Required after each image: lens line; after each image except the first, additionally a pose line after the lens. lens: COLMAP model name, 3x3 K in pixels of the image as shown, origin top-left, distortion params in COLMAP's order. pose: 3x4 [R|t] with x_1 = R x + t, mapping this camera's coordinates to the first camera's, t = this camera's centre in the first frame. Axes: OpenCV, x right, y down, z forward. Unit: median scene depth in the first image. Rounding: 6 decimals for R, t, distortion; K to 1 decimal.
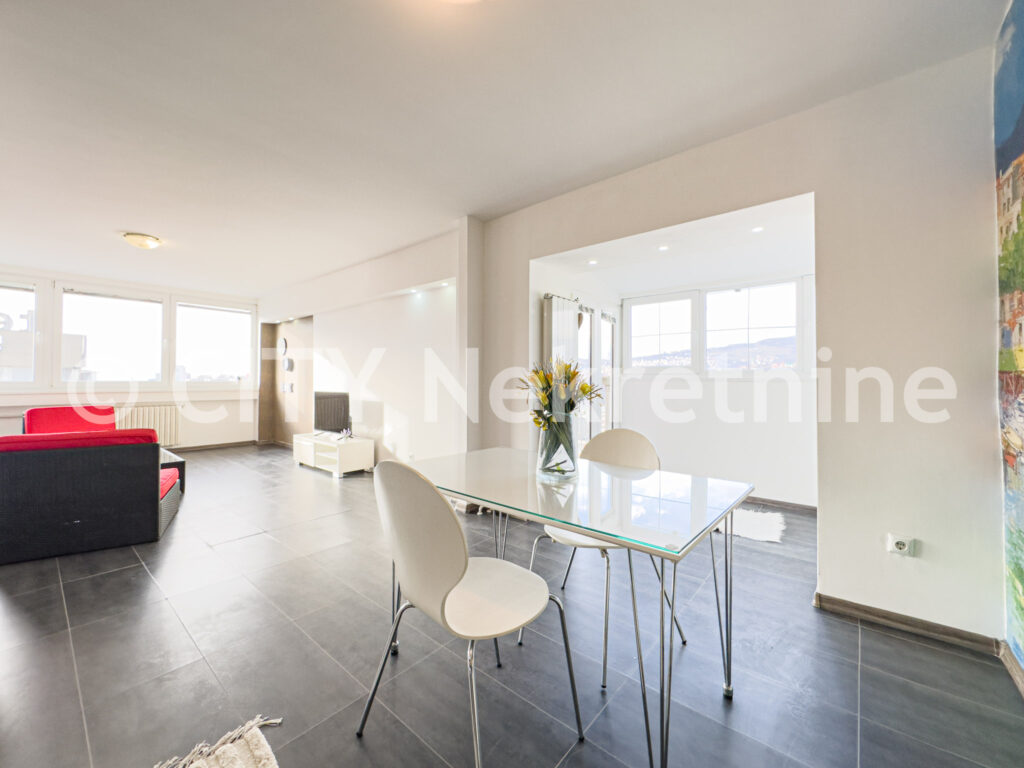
lens RADIAL K [[420.1, 0, 511.7], [0, 420.1, 373.3], [0, 0, 1]] dist [0.007070, -0.001664]
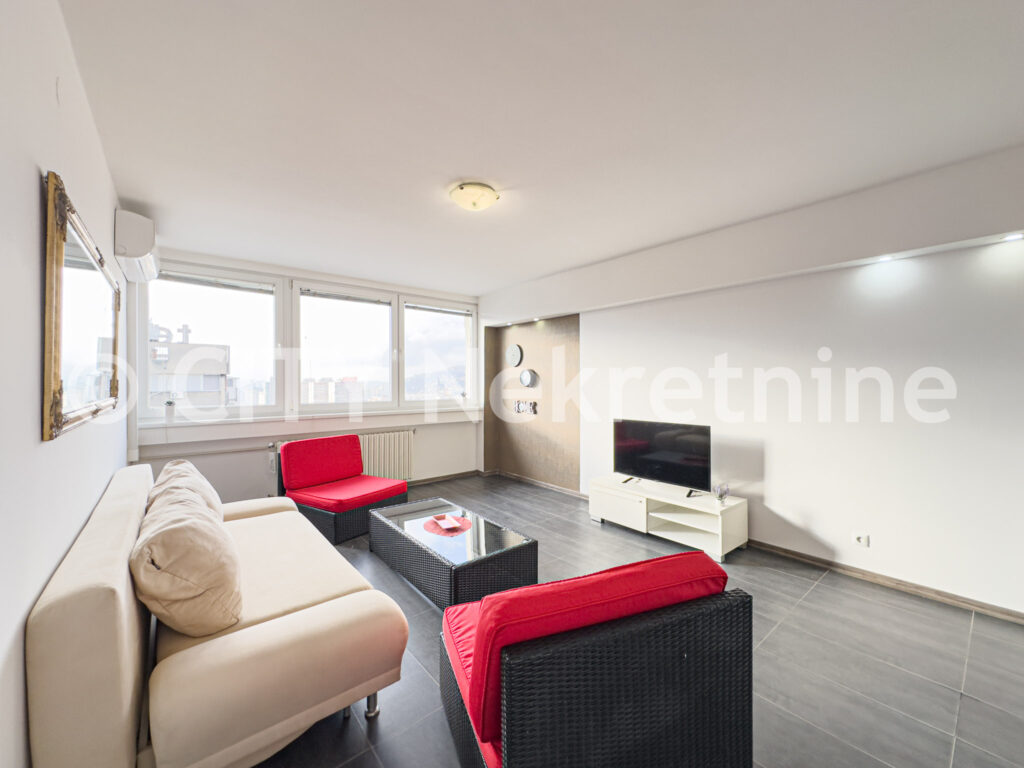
lens RADIAL K [[420.1, 0, 514.7], [0, 420.1, 386.7], [0, 0, 1]] dist [0.007070, -0.001664]
pose [[0.984024, -0.000894, -0.178034, -0.445604], [0.005108, 0.999718, 0.023212, -0.025693], [0.177963, -0.023750, 0.983751, 0.236578]]
